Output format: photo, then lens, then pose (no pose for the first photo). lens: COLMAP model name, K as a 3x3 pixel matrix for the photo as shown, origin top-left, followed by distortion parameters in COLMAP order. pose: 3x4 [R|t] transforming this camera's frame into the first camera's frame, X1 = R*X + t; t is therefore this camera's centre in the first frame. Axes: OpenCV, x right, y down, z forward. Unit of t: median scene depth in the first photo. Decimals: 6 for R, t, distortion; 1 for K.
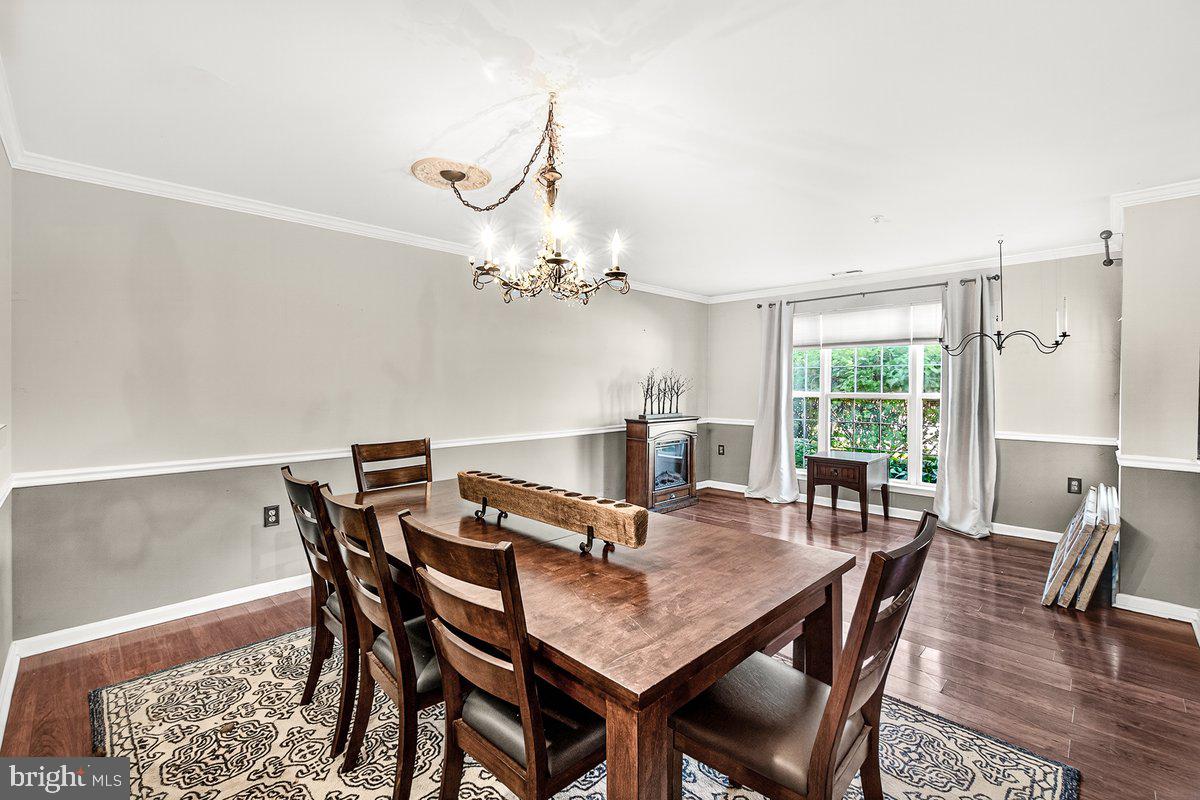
lens RADIAL K [[517.4, 0, 603.7], [0, 517.4, 388.2], [0, 0, 1]] dist [0.001236, -0.000124]
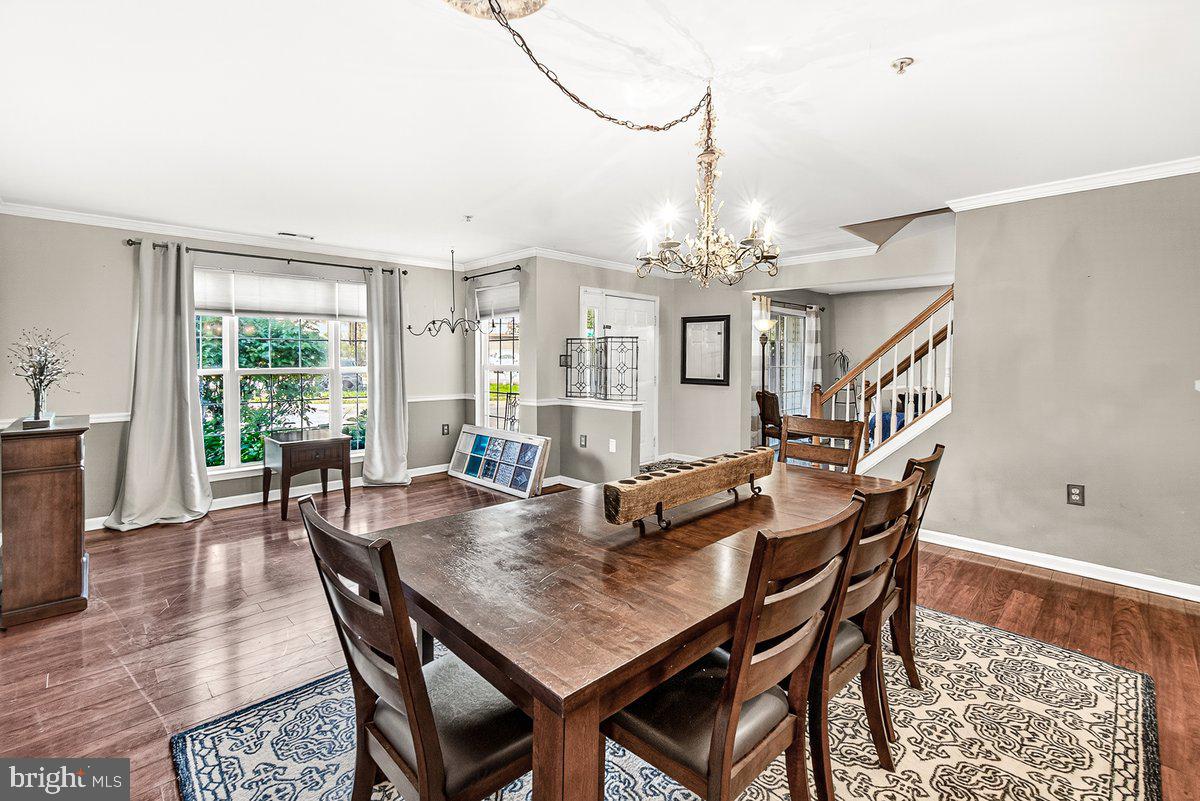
lens RADIAL K [[527.1, 0, 599.7], [0, 527.1, 361.7], [0, 0, 1]] dist [-0.001864, -0.000318]
pose [[0.023086, -0.010383, 0.999680, -0.464331], [0.008284, 0.999914, 0.010194, -0.007870], [-0.999699, 0.008046, 0.023170, 0.472135]]
